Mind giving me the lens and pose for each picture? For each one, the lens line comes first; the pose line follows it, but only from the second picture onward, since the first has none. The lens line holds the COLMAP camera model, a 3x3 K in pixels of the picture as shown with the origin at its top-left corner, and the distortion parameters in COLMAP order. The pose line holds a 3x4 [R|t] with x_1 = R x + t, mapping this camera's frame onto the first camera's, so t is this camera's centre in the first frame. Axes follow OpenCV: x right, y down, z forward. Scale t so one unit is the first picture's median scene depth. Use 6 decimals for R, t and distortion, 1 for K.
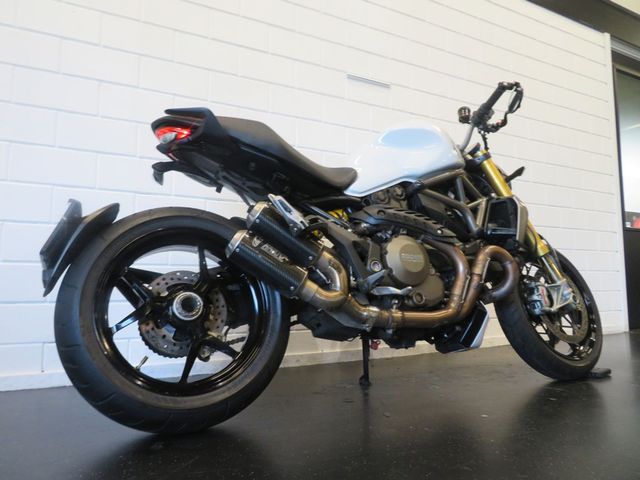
lens RADIAL K [[454.4, 0, 323.1], [0, 454.4, 238.5], [0, 0, 1]] dist [-0.002917, -0.008301]
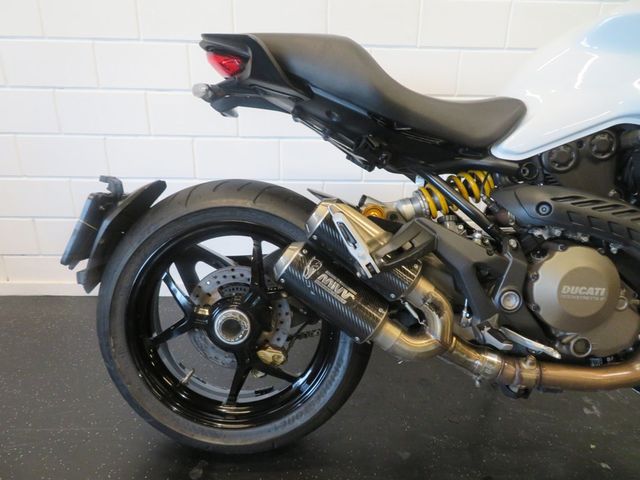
lens RADIAL K [[454.4, 0, 315.4], [0, 454.4, 239.7], [0, 0, 1]] dist [-0.002917, -0.008301]
pose [[0.896048, 0.179958, -0.405849, 0.112834], [0.019722, 0.897124, 0.441338, -0.290660], [0.443519, -0.403464, 0.800317, 0.409647]]
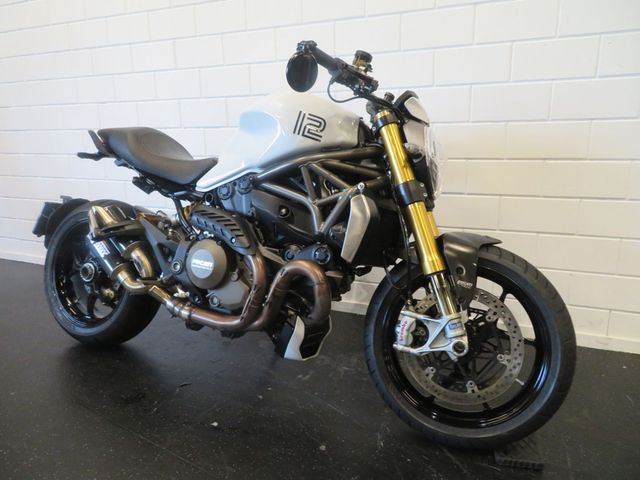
lens RADIAL K [[454.4, 0, 320.4], [0, 454.4, 233.8], [0, 0, 1]] dist [-0.002917, -0.008301]
pose [[0.618787, 0.172056, -0.766485, 1.170923], [0.089009, 0.954080, 0.286023, -0.302908], [0.780500, -0.245211, 0.575058, 0.641403]]
